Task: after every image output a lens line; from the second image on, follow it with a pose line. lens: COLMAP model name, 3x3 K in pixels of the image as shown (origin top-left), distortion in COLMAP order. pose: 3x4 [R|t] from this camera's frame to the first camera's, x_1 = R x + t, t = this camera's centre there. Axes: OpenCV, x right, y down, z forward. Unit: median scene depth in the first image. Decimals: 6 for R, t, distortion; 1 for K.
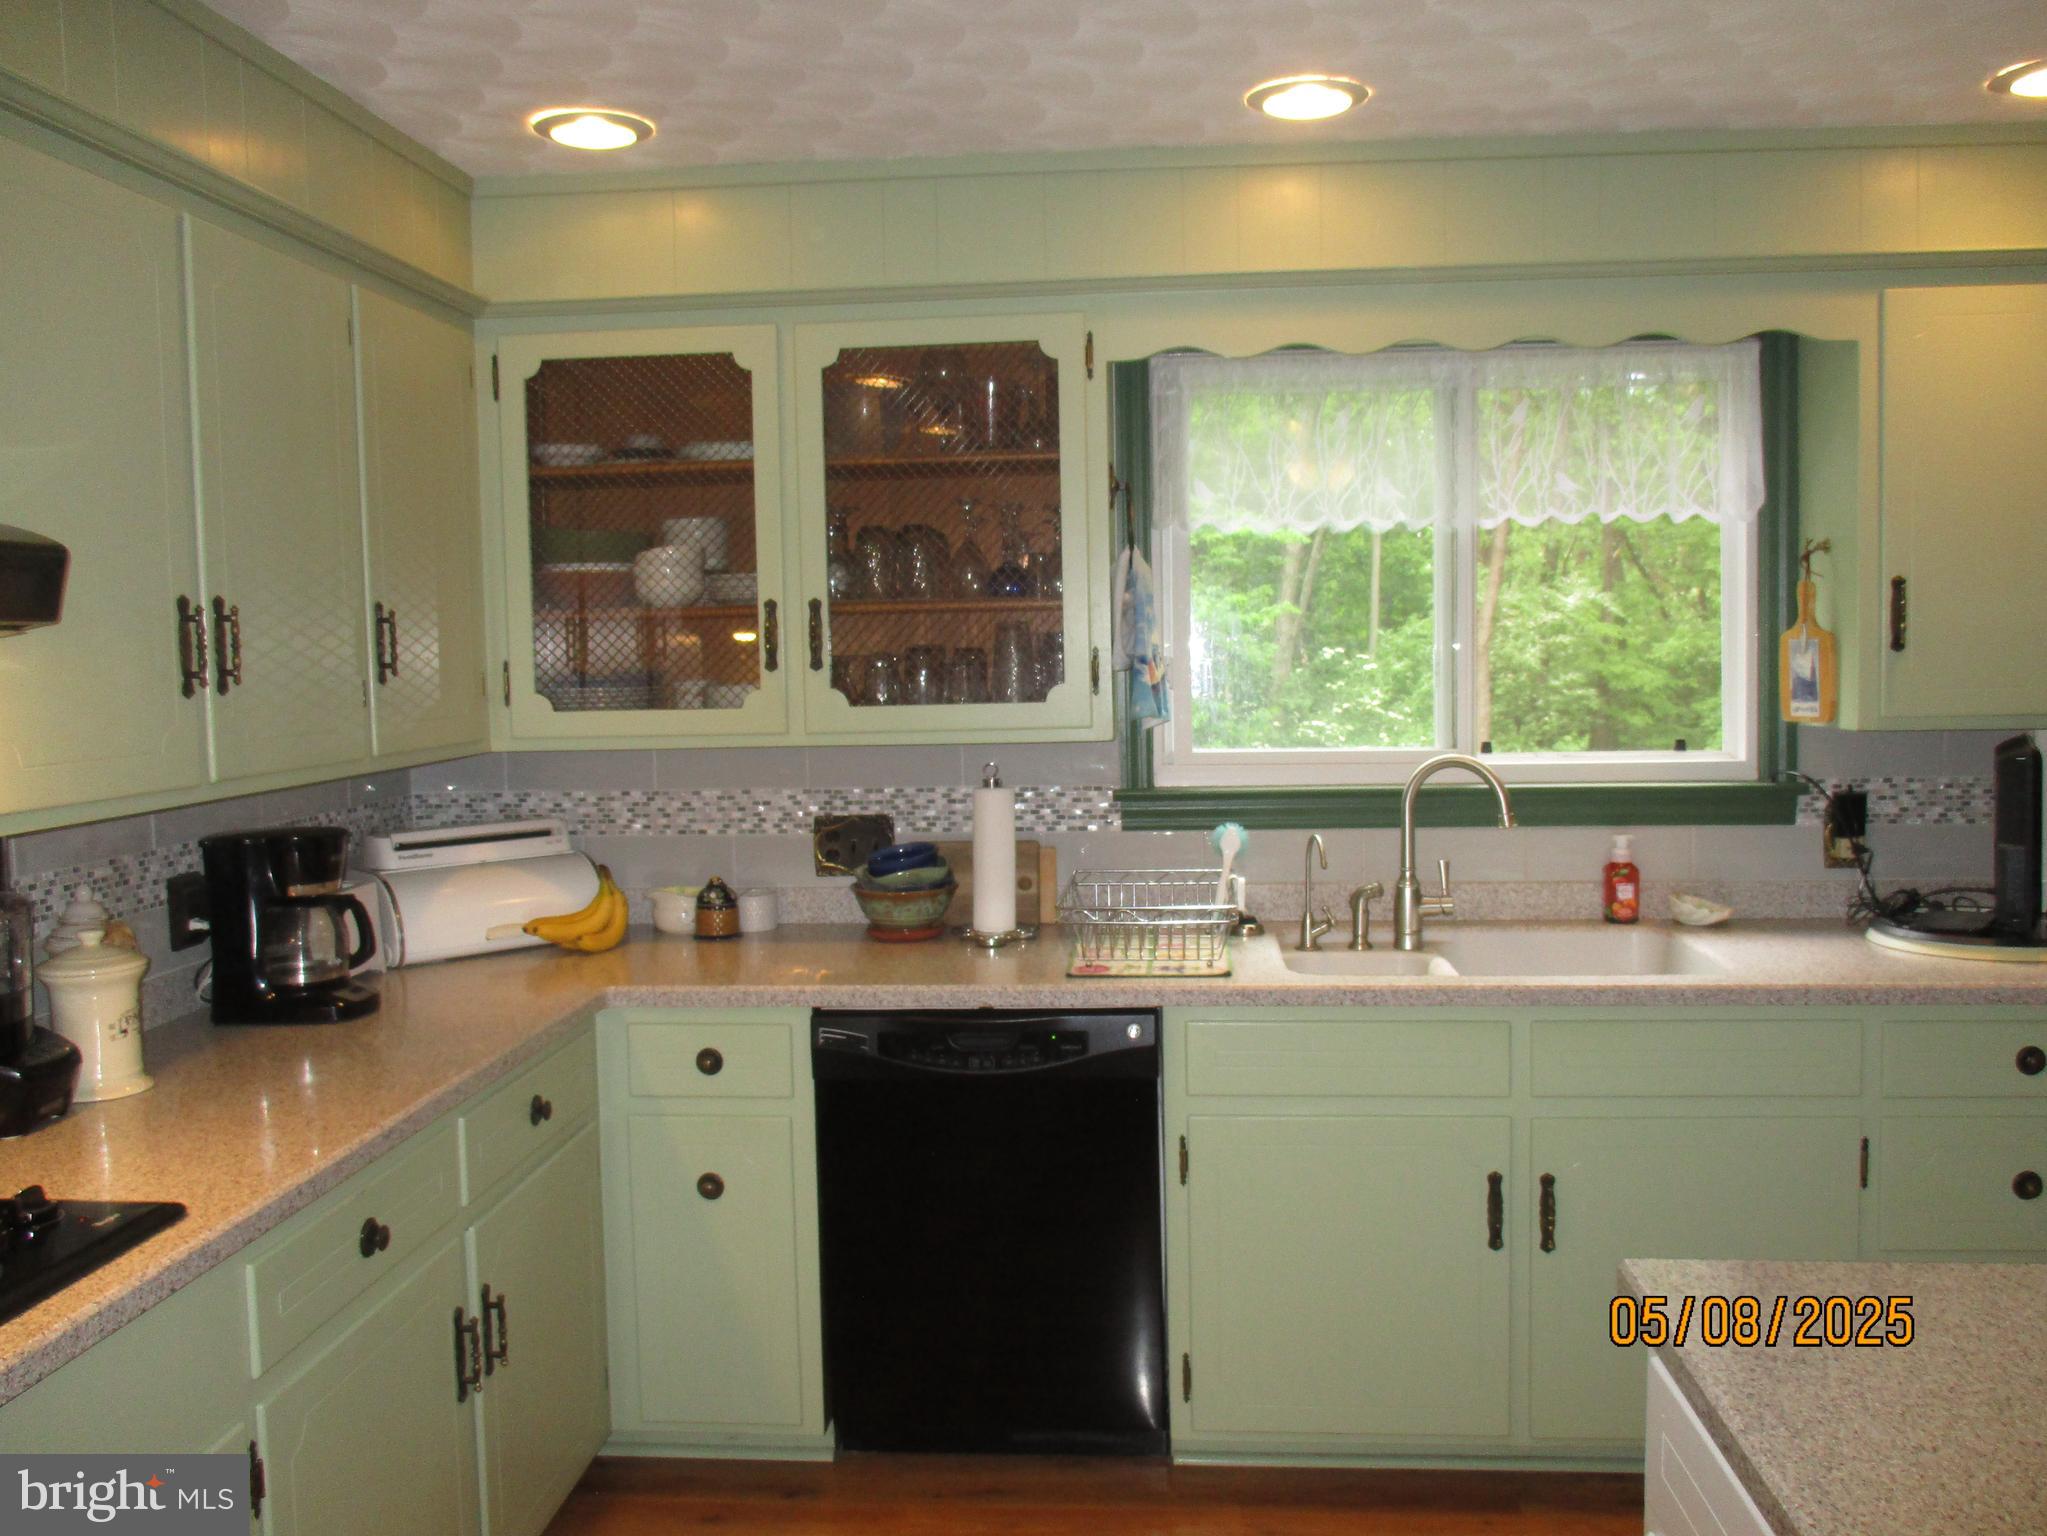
lens RADIAL K [[1708.2, 0, 1045.5], [0, 1708.2, 756.9], [0, 0, 1]] dist [-0.025882, 0.006341]
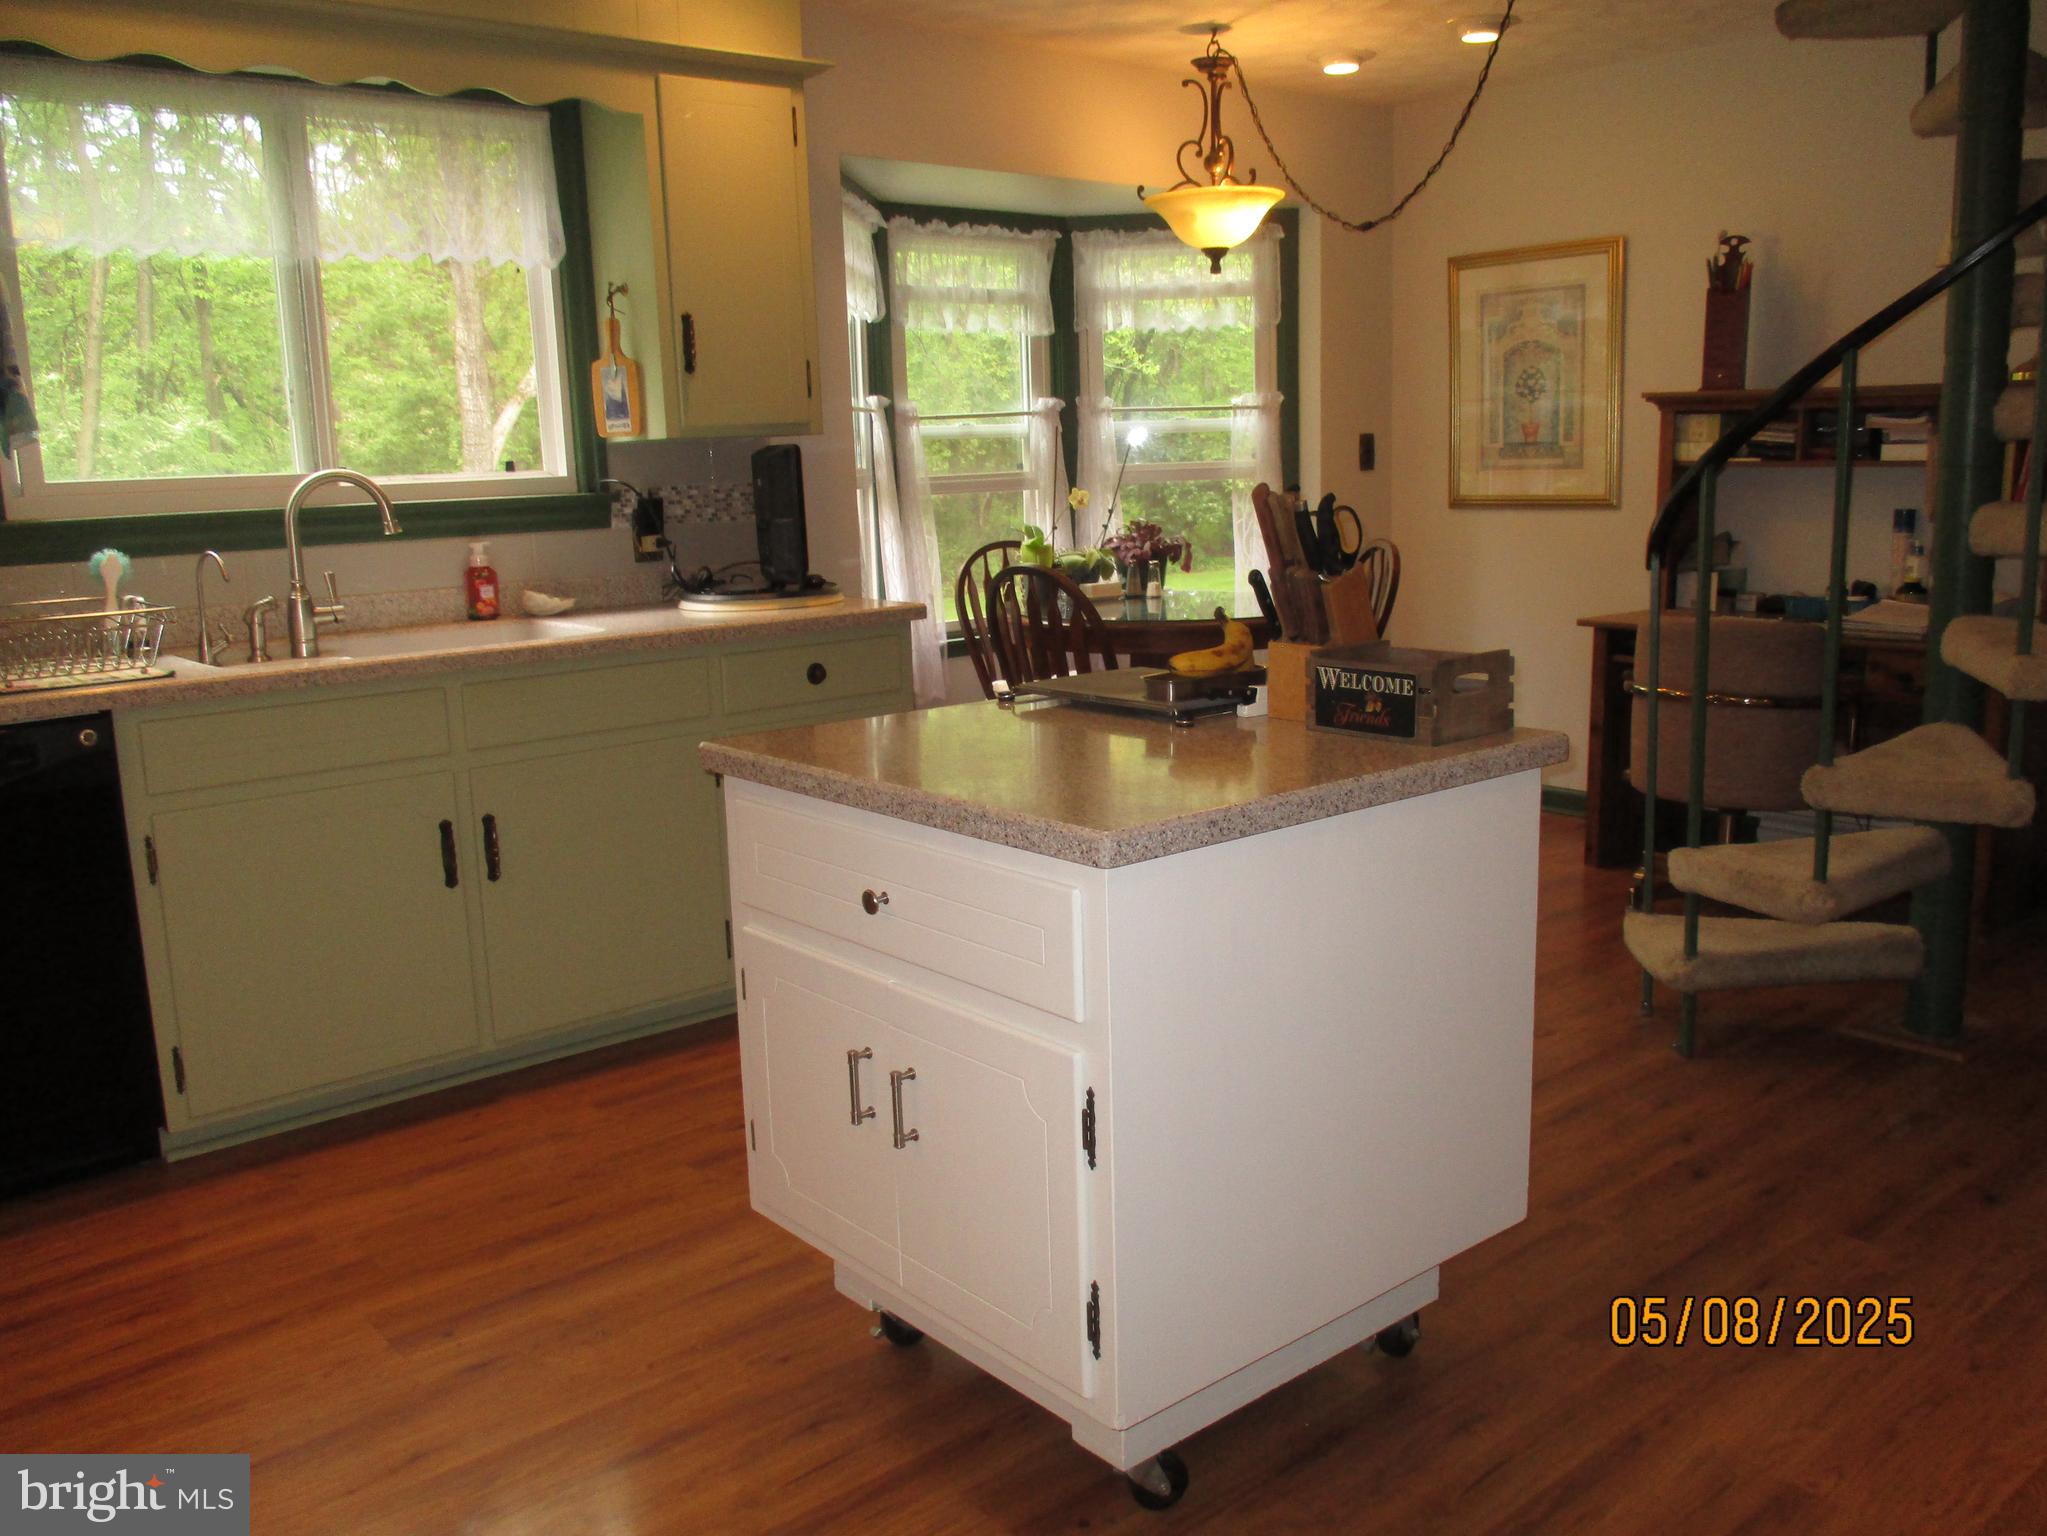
lens RADIAL K [[1708.2, 0, 1036.2], [0, 1708.2, 743.5], [0, 0, 1]] dist [-0.025882, 0.006341]
pose [[0.709226, -0.128438, 0.693183, -0.210869], [0.070990, 0.991277, 0.111038, 0.081386], [-0.701398, -0.029542, 0.712157, -0.082871]]
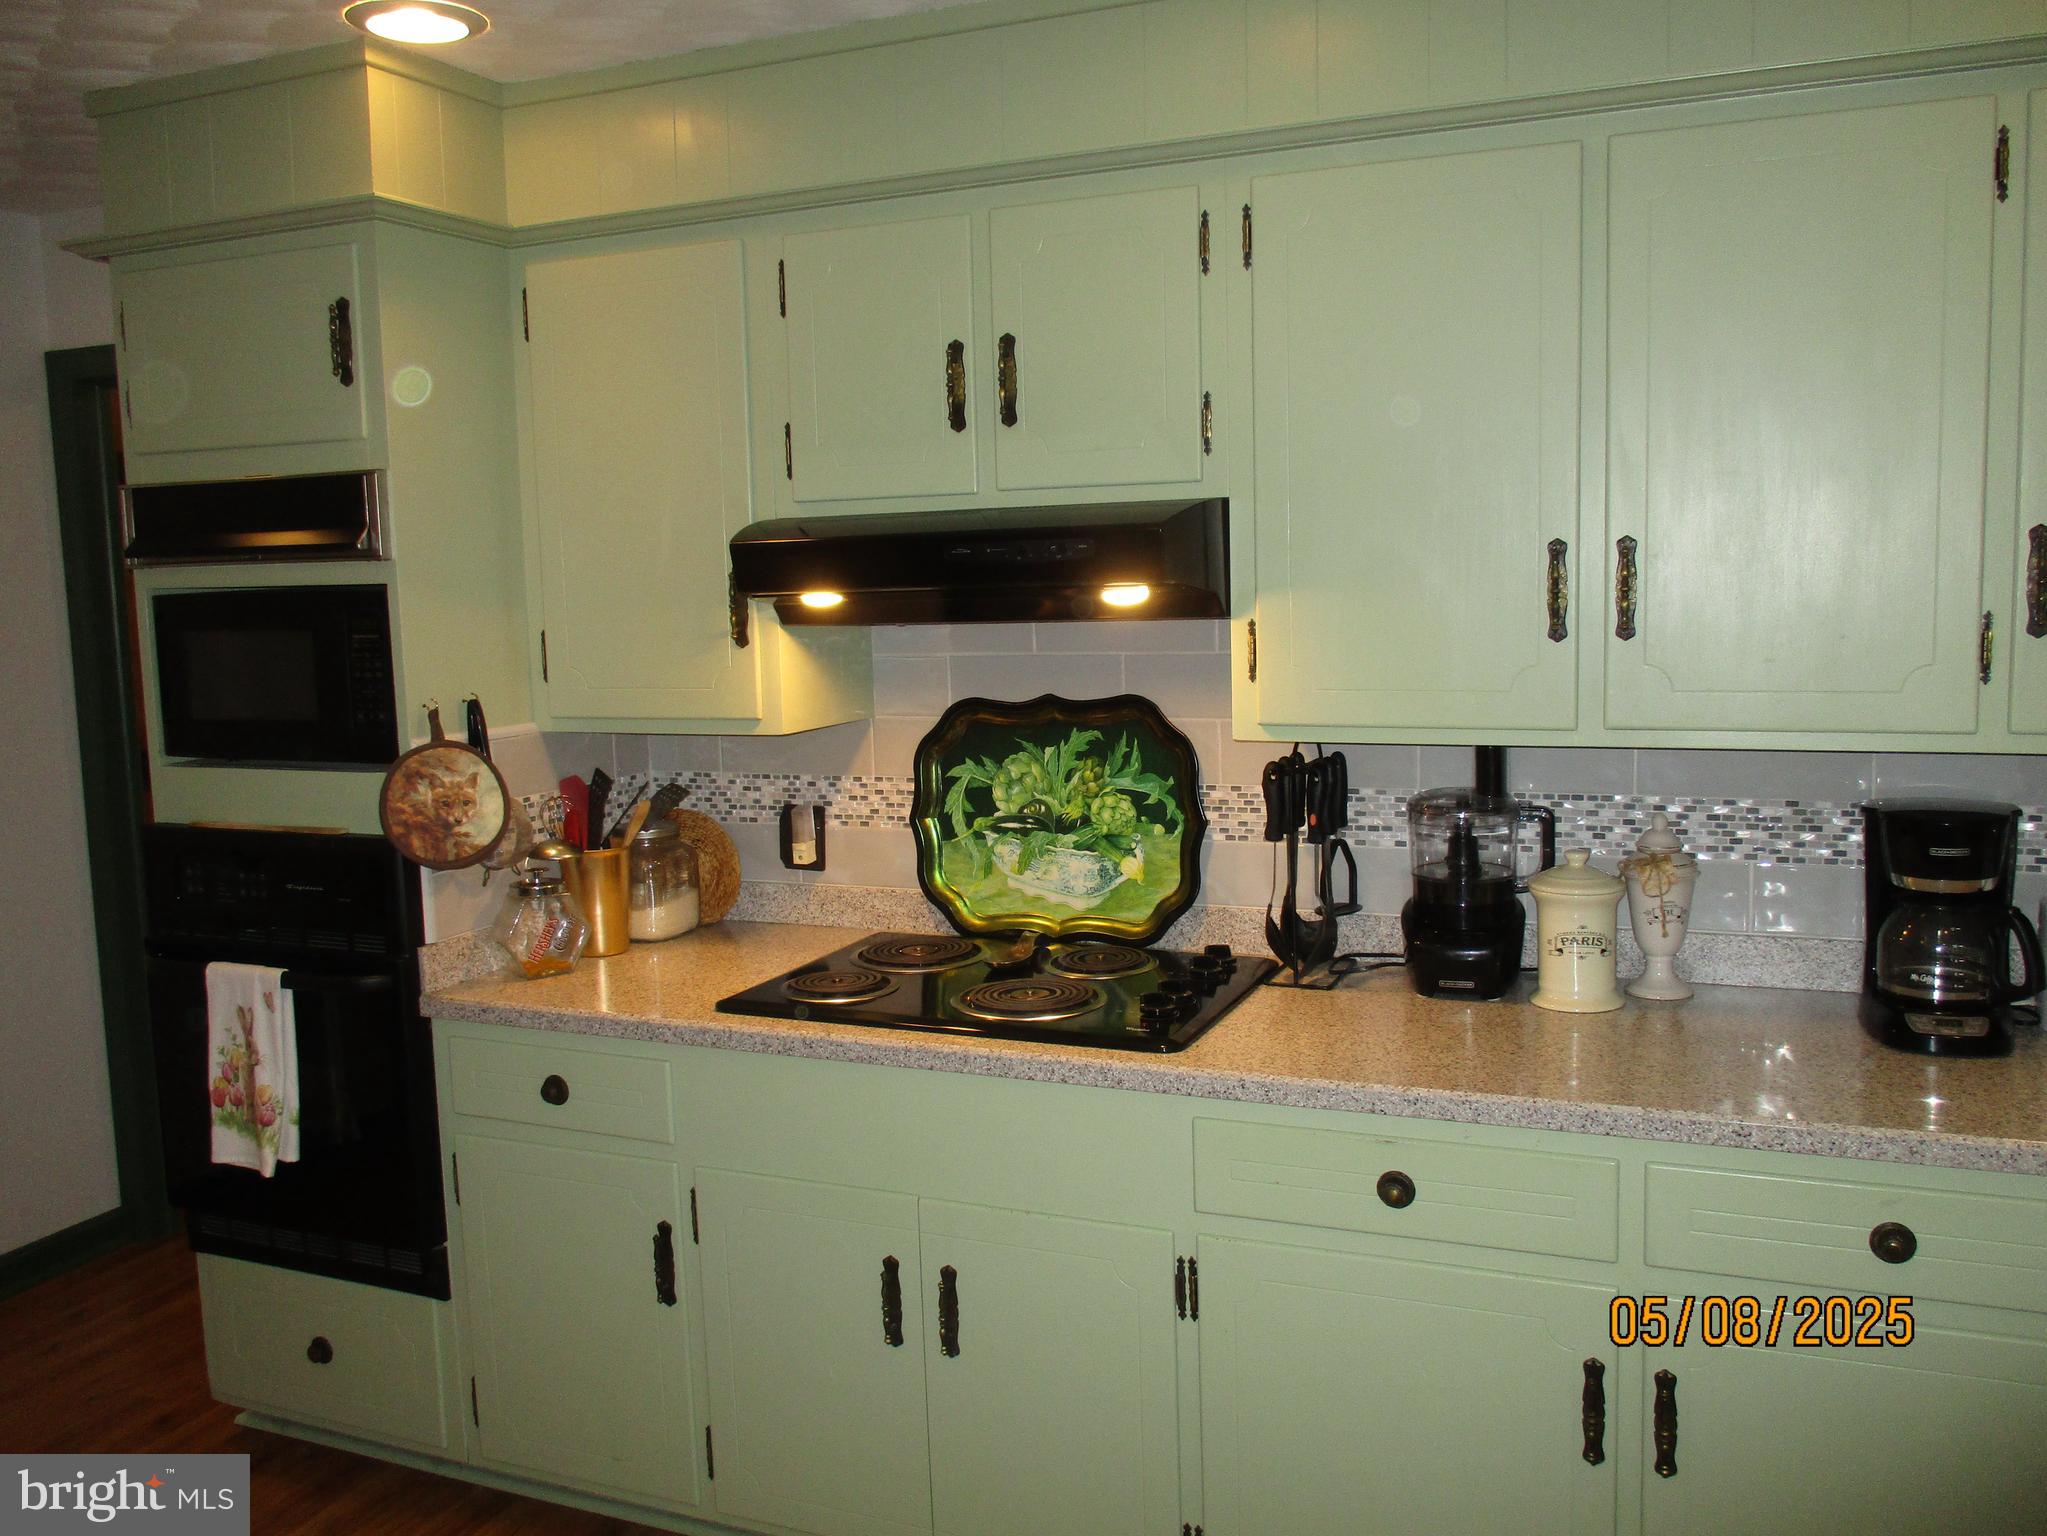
lens RADIAL K [[1708.2, 0, 1030.3], [0, 1708.2, 751.6], [0, 0, 1]] dist [-0.025882, 0.006341]
pose [[-0.321469, 0.134805, -0.937275, 0.375533], [-0.032348, 0.987674, 0.153148, -0.078231], [0.946367, 0.079551, -0.313146, 0.701684]]
